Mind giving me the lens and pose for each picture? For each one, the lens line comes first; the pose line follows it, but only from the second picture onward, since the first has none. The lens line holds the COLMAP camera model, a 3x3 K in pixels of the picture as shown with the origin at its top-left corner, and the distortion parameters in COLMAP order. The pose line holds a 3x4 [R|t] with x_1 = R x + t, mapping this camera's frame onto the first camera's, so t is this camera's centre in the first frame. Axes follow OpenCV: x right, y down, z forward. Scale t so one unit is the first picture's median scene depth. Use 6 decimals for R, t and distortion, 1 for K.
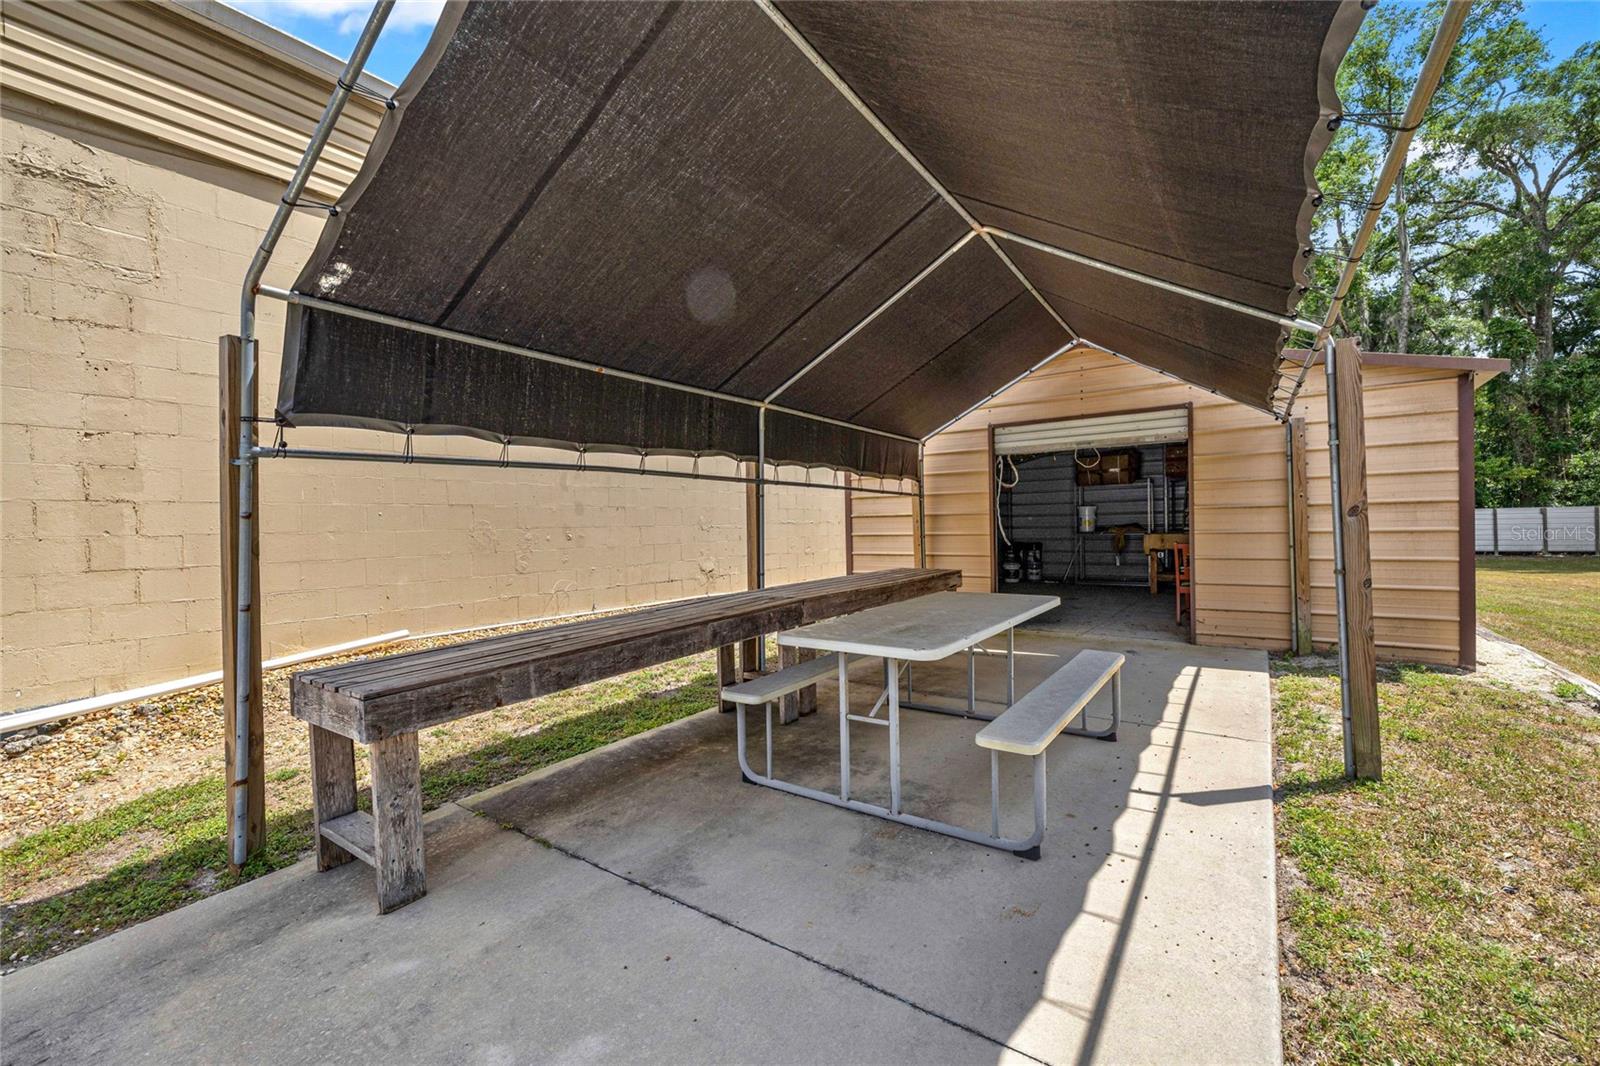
lens RADIAL K [[667.1, 0, 800.0], [0, 667.1, 533.0], [0, 0, 1]] dist [0.000771, -0.000018]
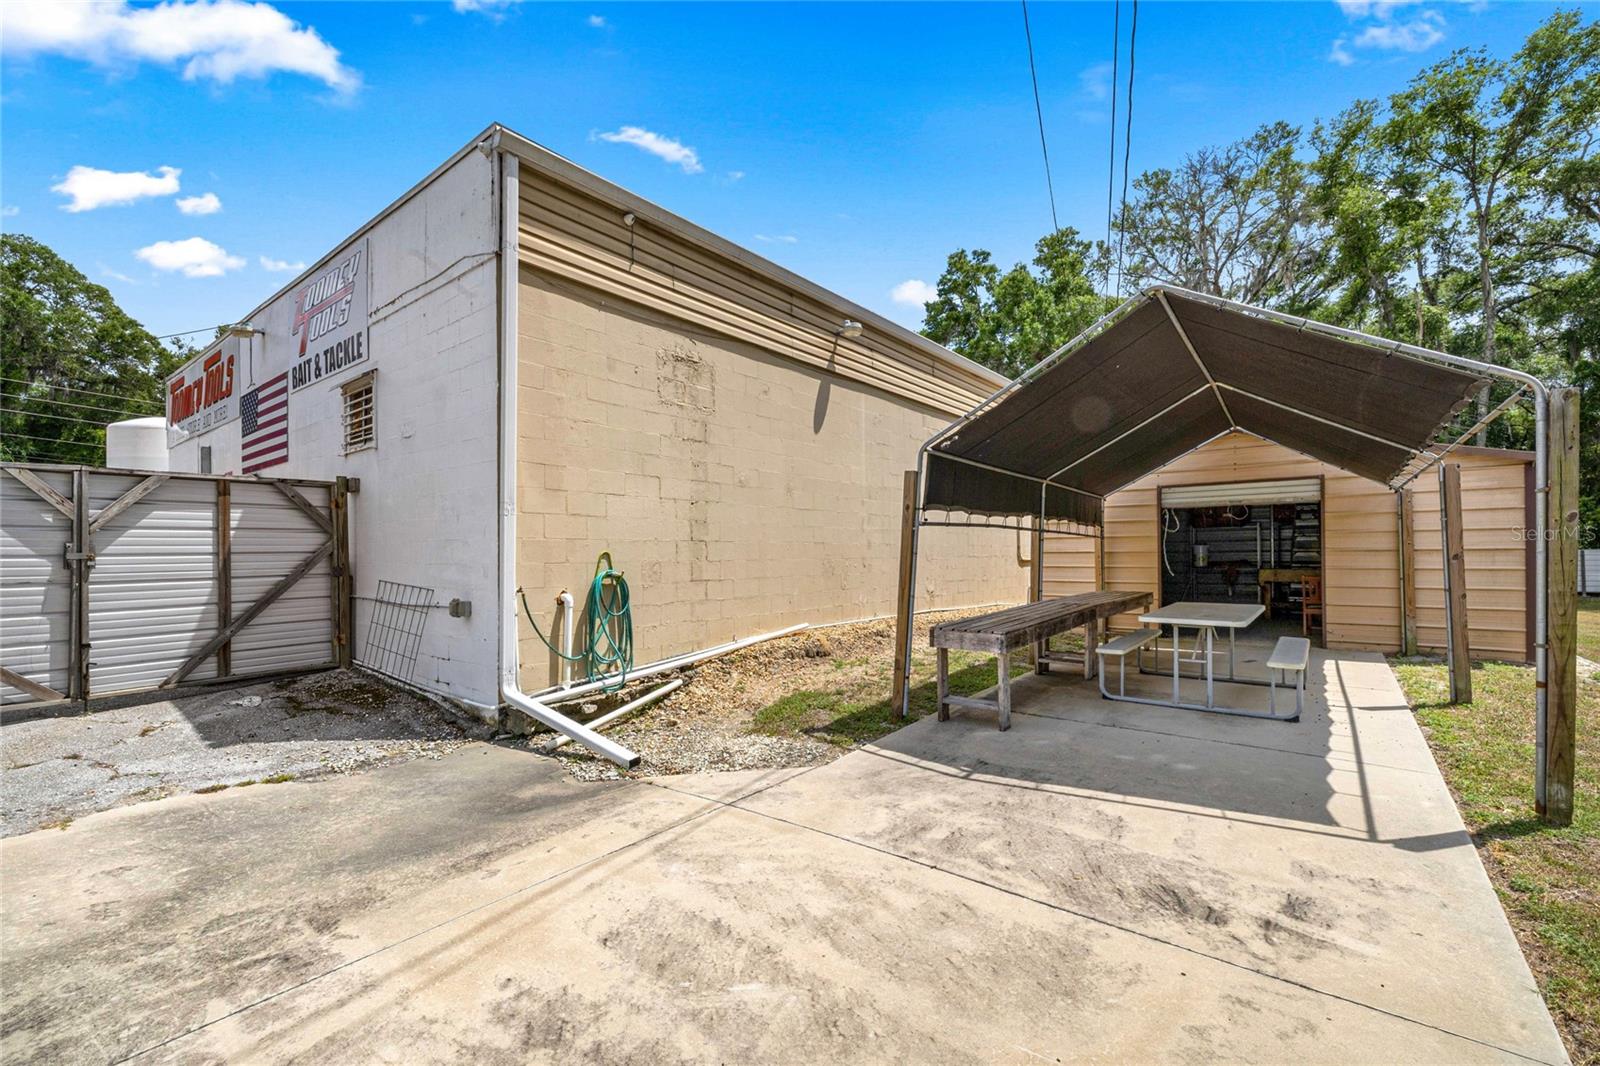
lens RADIAL K [[673.5, 0, 793.0], [0, 673.5, 553.5], [0, 0, 1]] dist [0.000505, -0.000762]
pose [[0.997744, 0.012964, -0.065865, -0.357967], [-0.013947, 0.999798, -0.014494, 0.003992], [0.065664, 0.015380, 0.997723, -0.399587]]
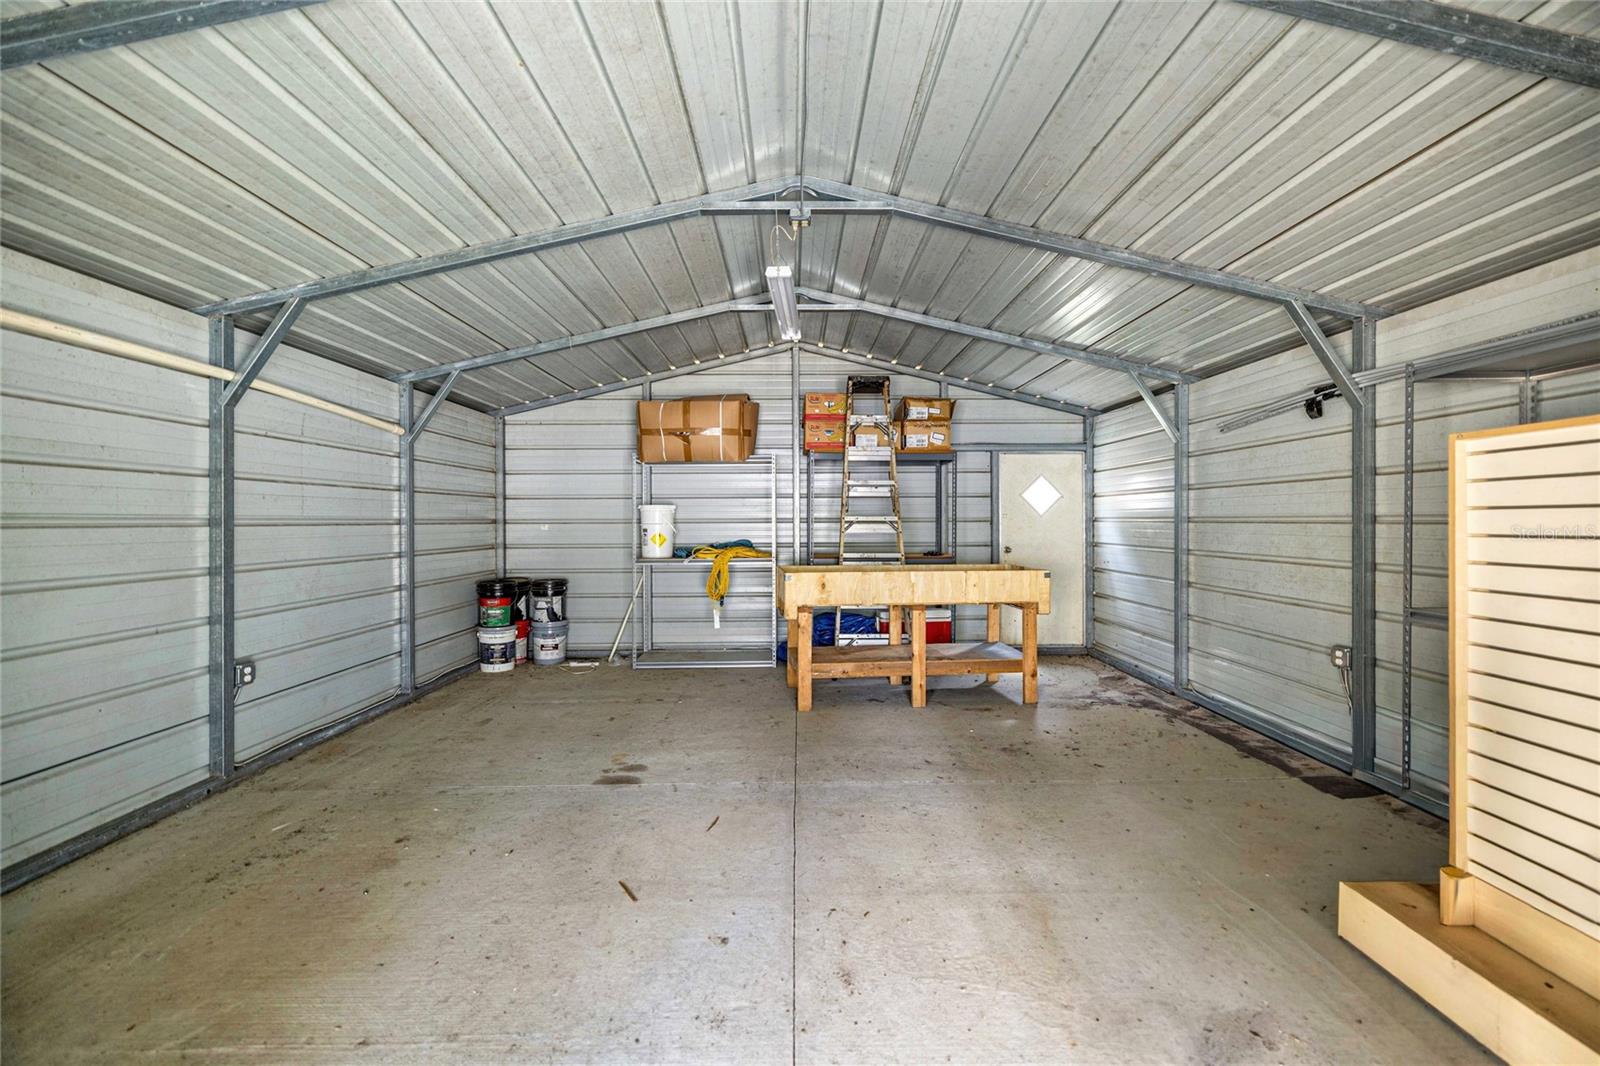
lens RADIAL K [[667.1, 0, 800.0], [0, 667.1, 533.0], [0, 0, 1]] dist [0.000771, -0.000018]
pose [[0.815144, 0.010205, 0.579168, 0.393223], [-0.005896, 0.999939, -0.009320, -0.026756], [-0.579228, 0.004183, 0.815155, 0.916912]]
